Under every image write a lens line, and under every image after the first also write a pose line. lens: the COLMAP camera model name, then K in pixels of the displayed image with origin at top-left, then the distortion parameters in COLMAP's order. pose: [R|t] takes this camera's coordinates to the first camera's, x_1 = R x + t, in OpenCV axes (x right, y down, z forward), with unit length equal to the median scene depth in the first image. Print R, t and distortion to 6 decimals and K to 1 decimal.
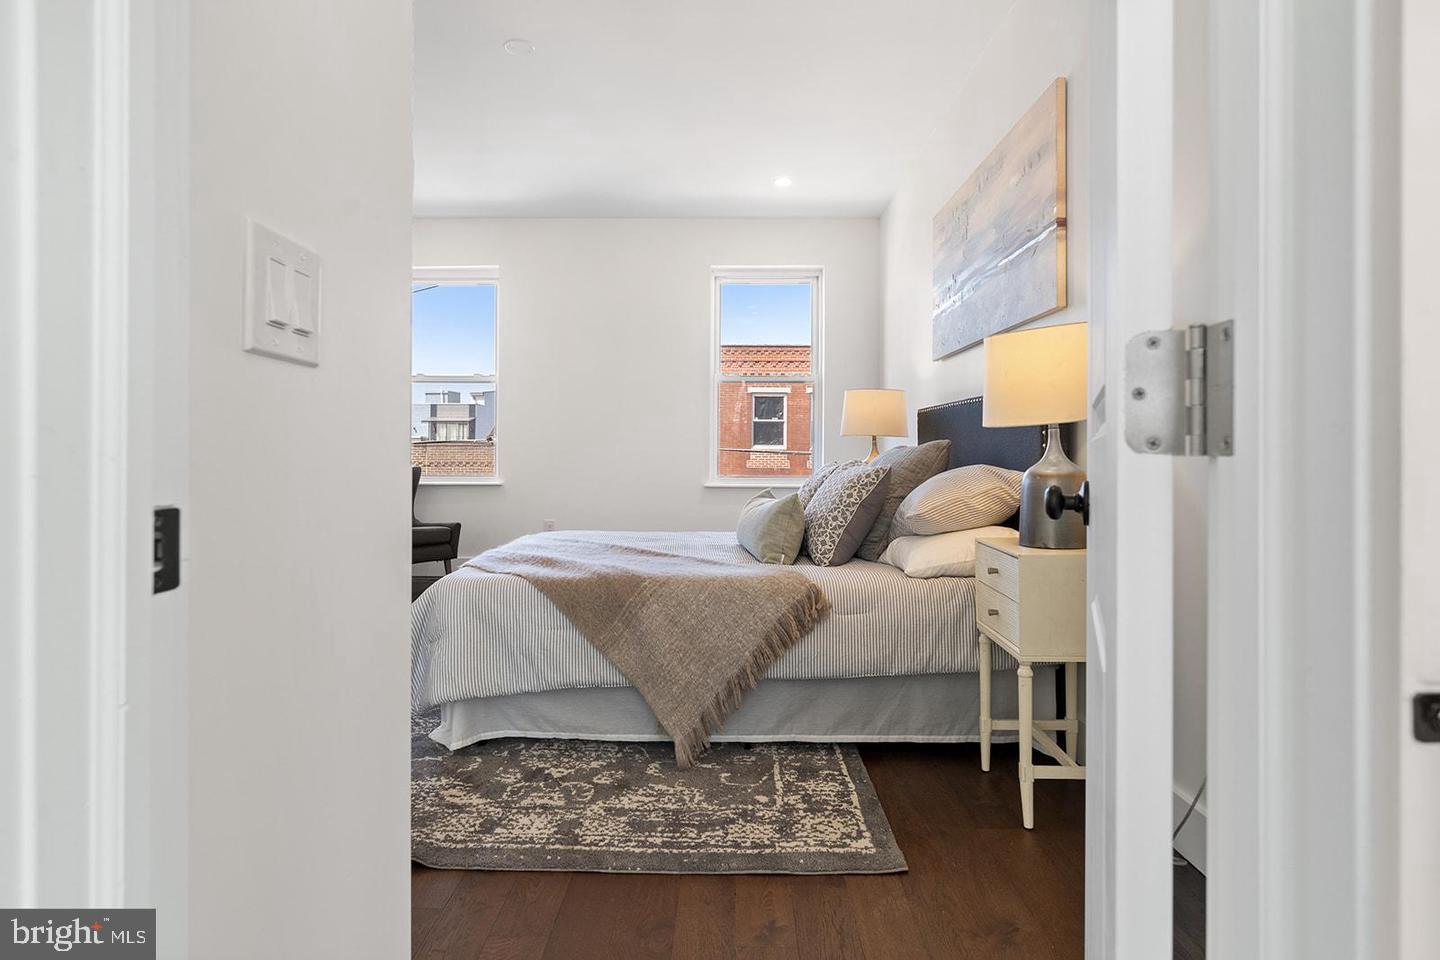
lens RADIAL K [[749.6, 0, 665.0], [0, 749.6, 455.2], [0, 0, 1]] dist [-0.000670, 0.003058]
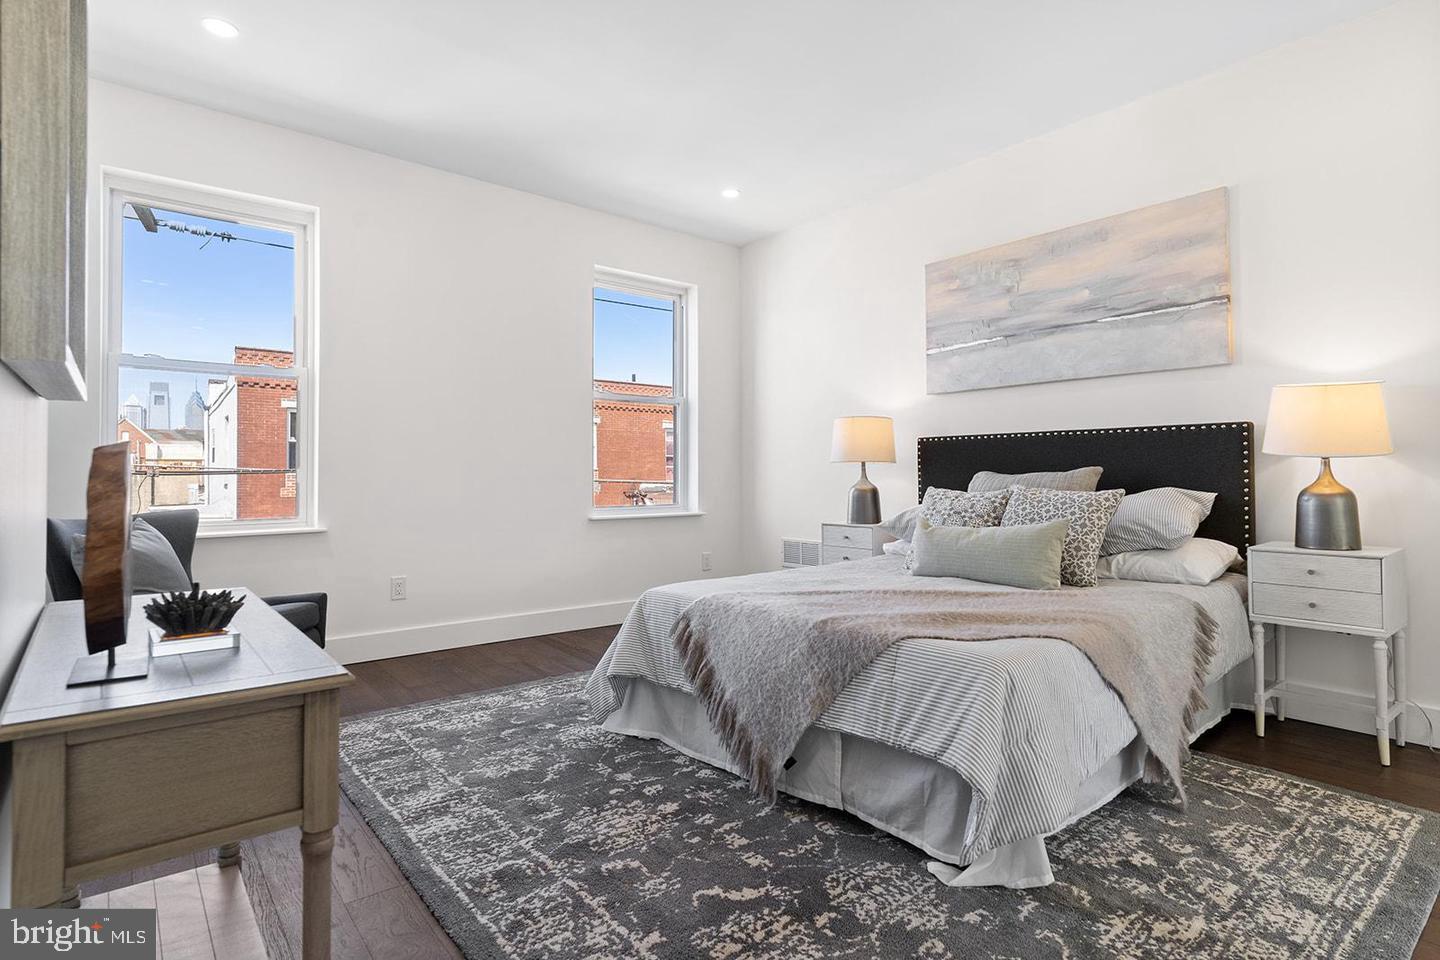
lens RADIAL K [[749.6, 0, 723.5], [0, 749.6, 466.5], [0, 0, 1]] dist [-0.000670, 0.003058]
pose [[0.736016, 0.000655, 0.676964, -1.114136], [0.010087, 0.999878, -0.011934, -0.017411], [-0.676889, 0.015612, 0.735919, 0.719244]]
